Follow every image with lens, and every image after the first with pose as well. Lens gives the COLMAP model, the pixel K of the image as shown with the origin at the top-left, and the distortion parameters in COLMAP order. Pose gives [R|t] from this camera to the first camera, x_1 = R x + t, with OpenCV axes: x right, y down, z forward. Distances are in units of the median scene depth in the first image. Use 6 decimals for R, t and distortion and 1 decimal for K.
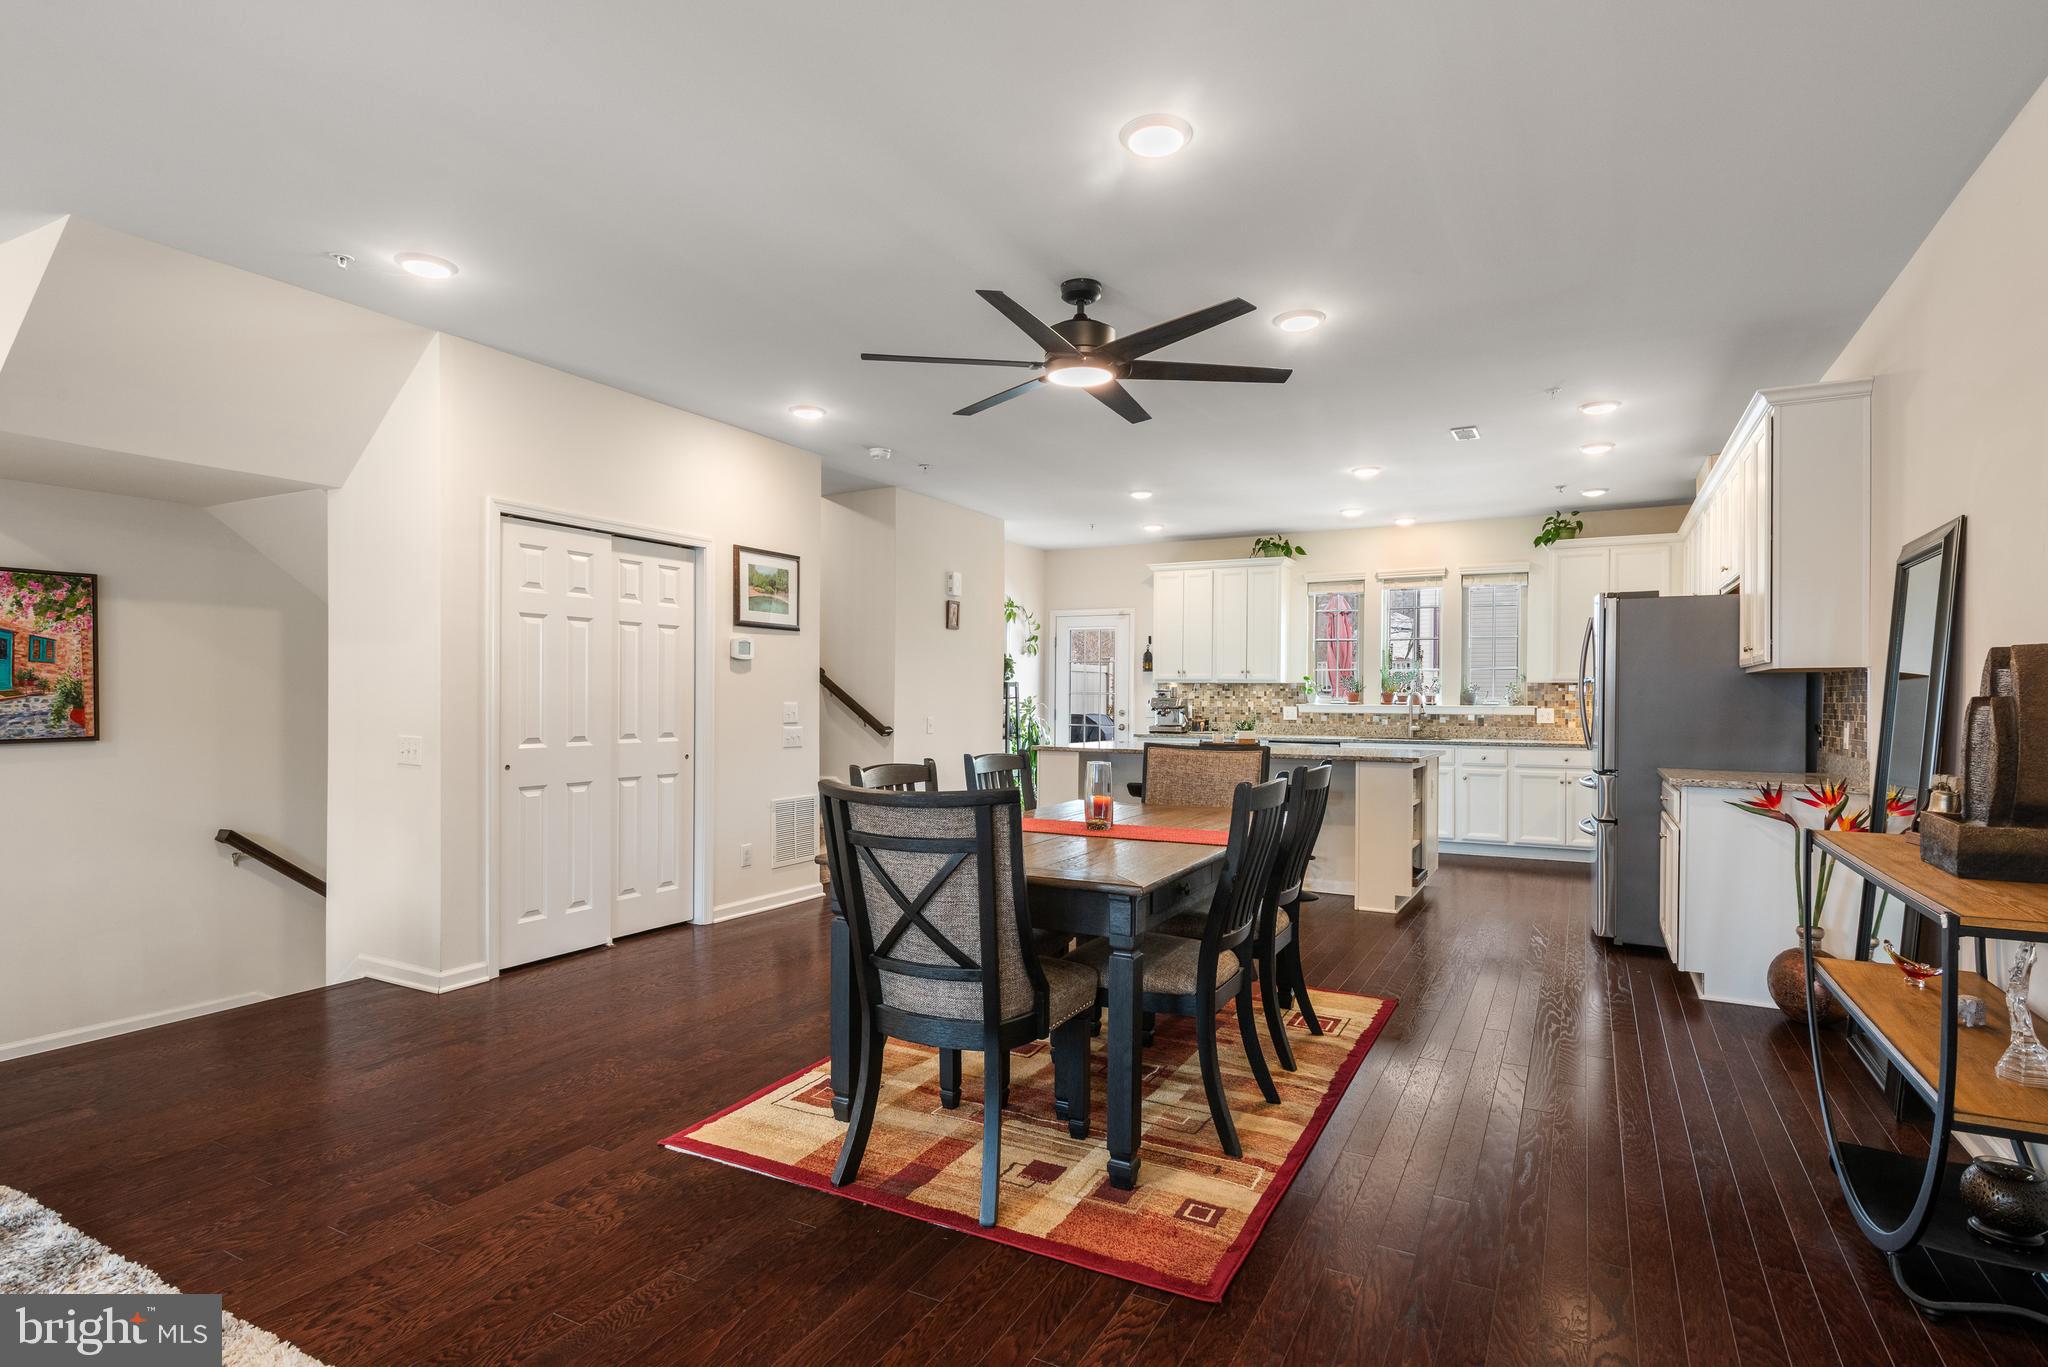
lens RADIAL K [[1035.3, 0, 1022.9], [0, 1035.3, 700.3], [0, 0, 1]] dist [0.009198, -0.000903]
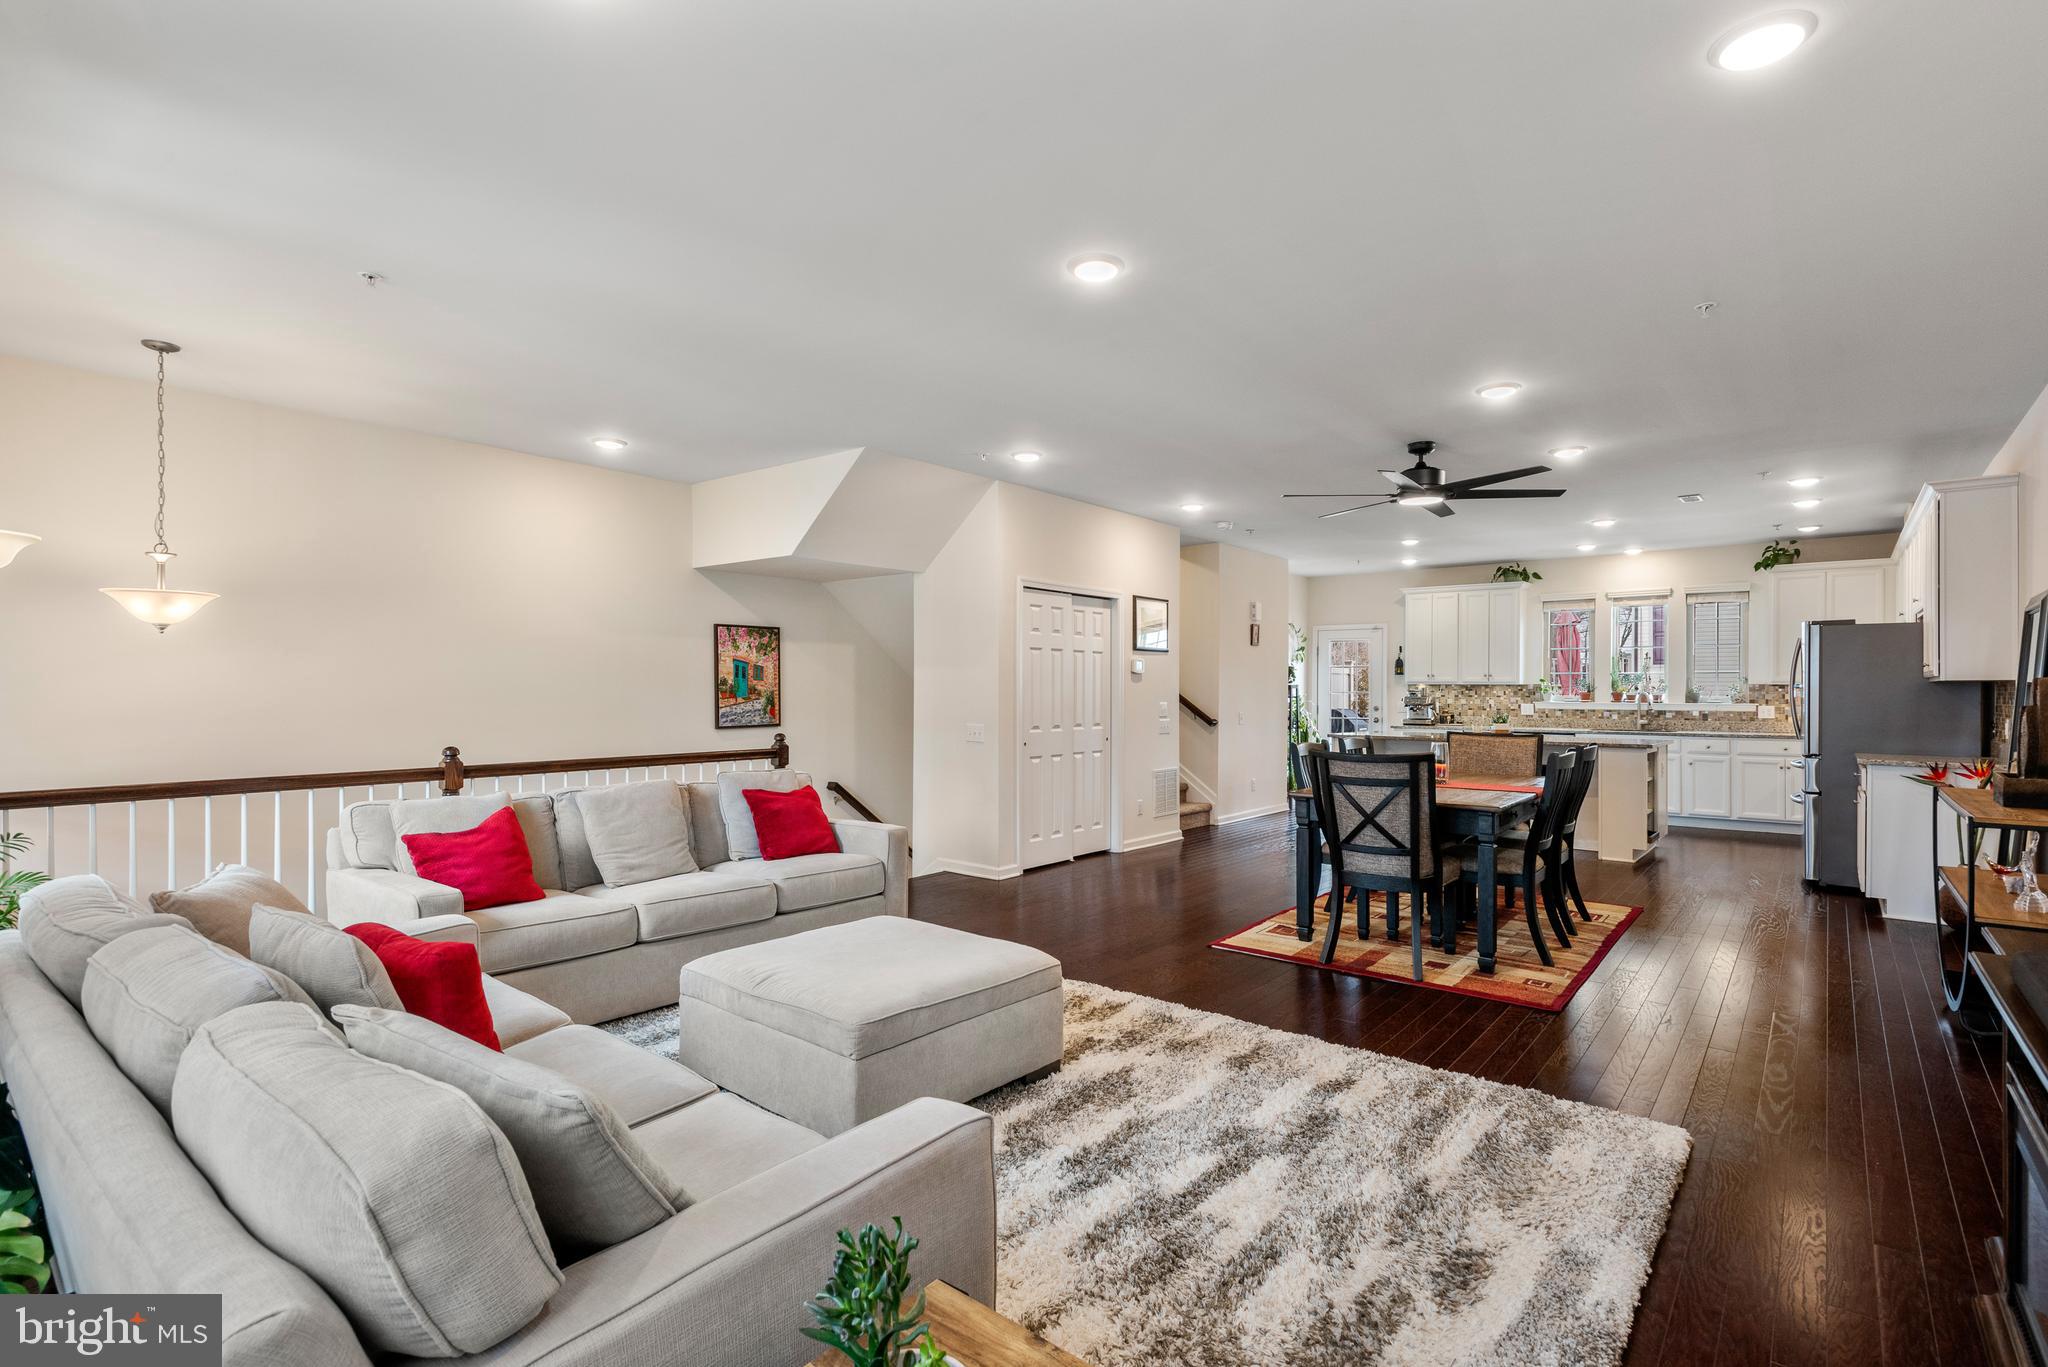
lens RADIAL K [[970.6, 0, 1026.8], [0, 970.6, 686.0], [0, 0, 1]] dist [0.026762, -0.009108]
pose [[0.982261, -0.003062, -0.187493, -0.183568], [0.001574, 0.999966, -0.008082, -0.011493], [0.187511, 0.007643, 0.982233, -0.414046]]
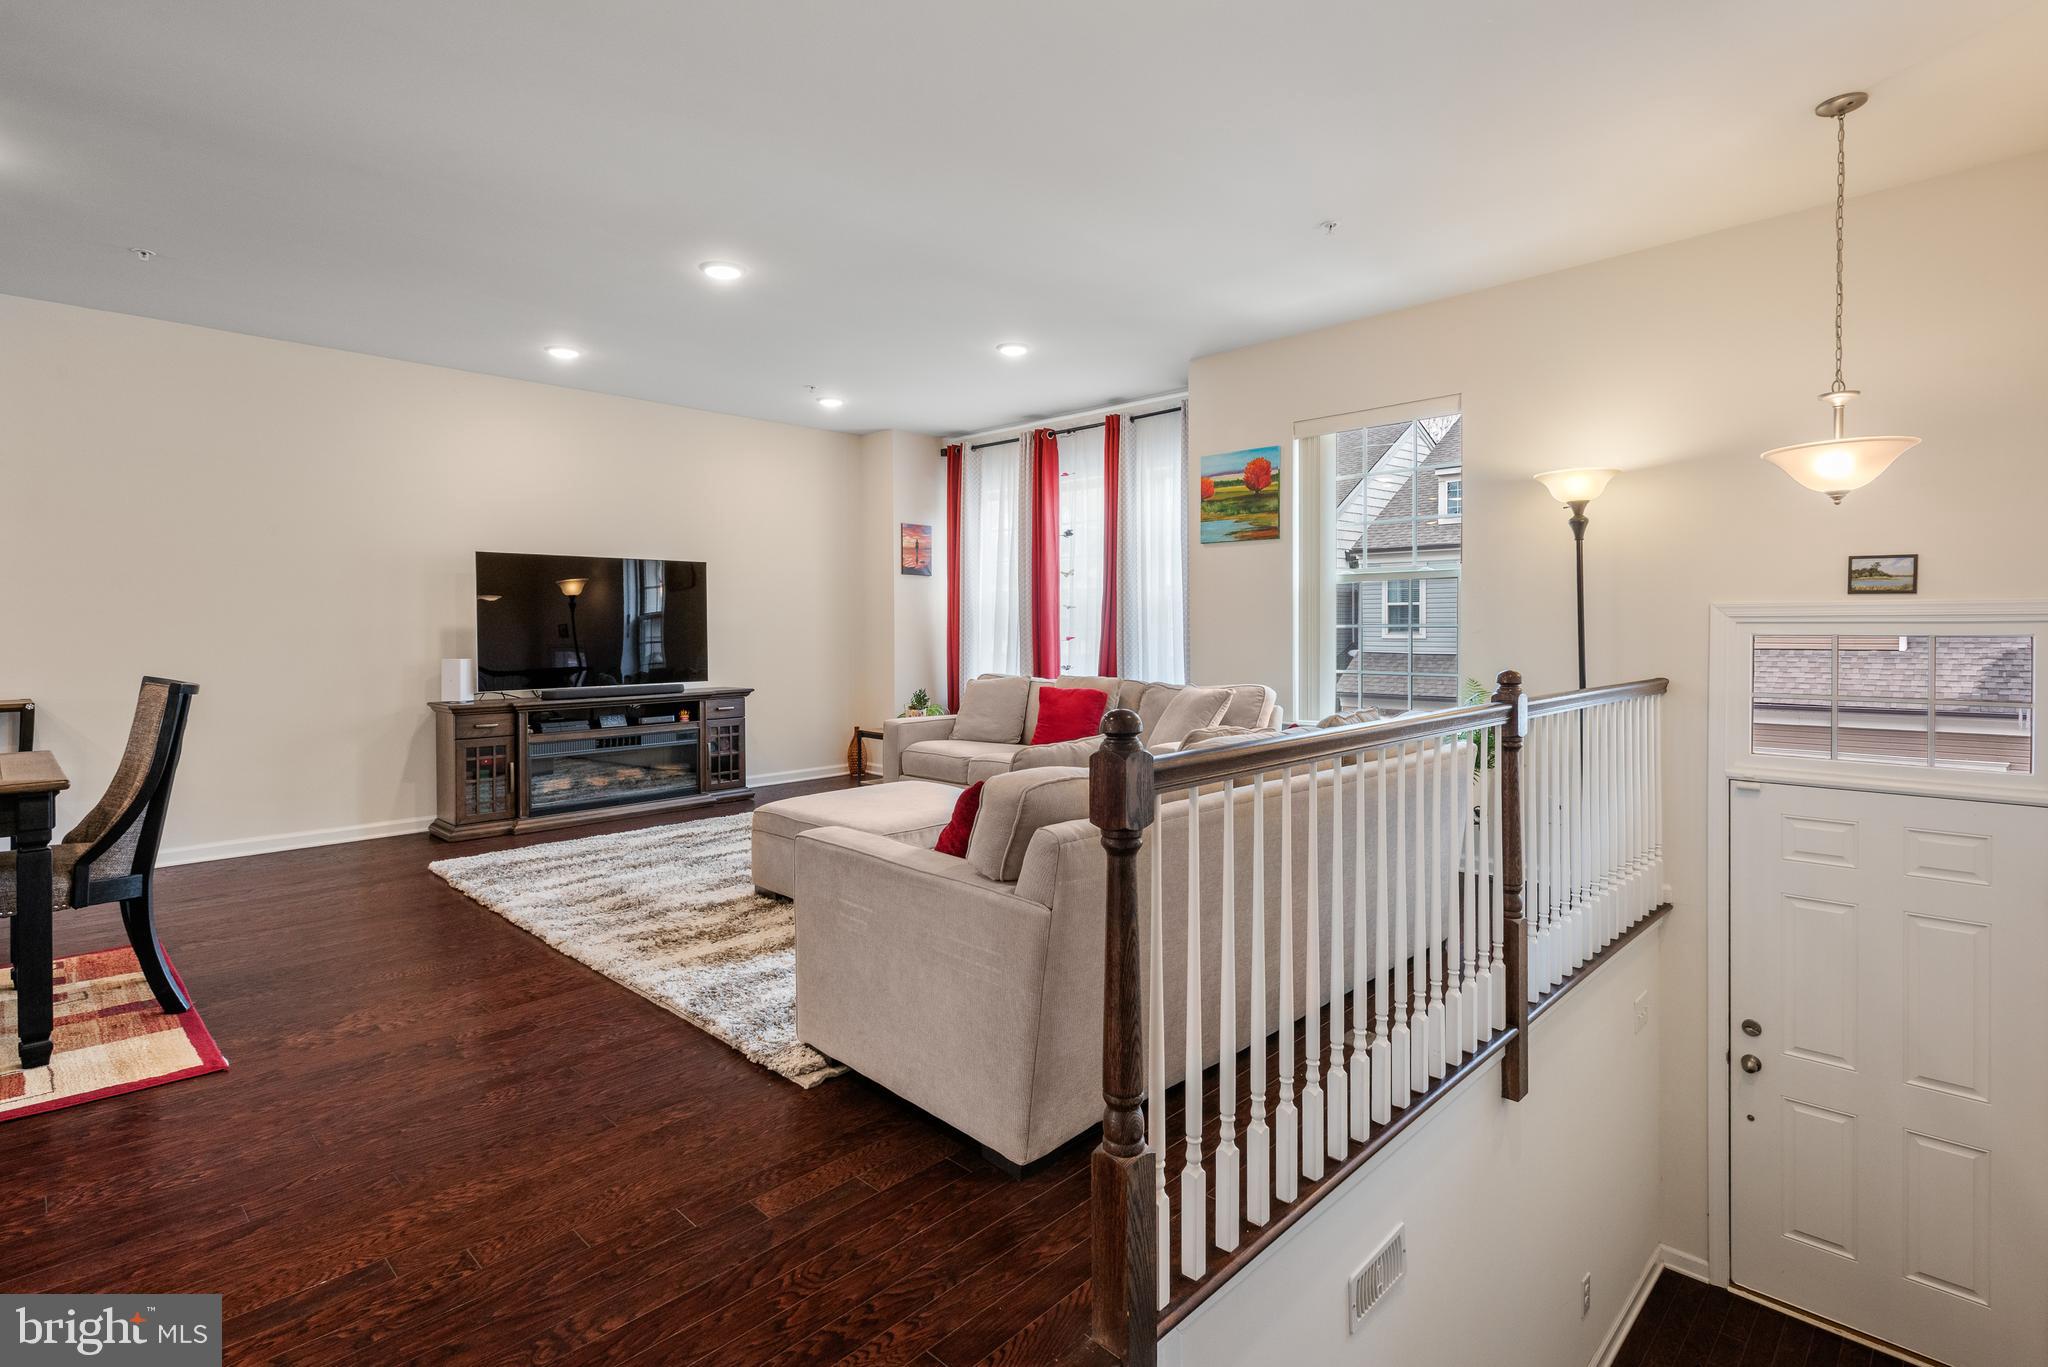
lens RADIAL K [[982.5, 0, 1025.9], [0, 982.5, 644.4], [0, 0, 1]] dist [0.021478, 0.000025]
pose [[-0.961166, -0.003663, 0.275947, -0.714816], [0.002999, 0.999714, 0.023719, 0.004355], [-0.275955, 0.023625, -0.960880, 0.906483]]
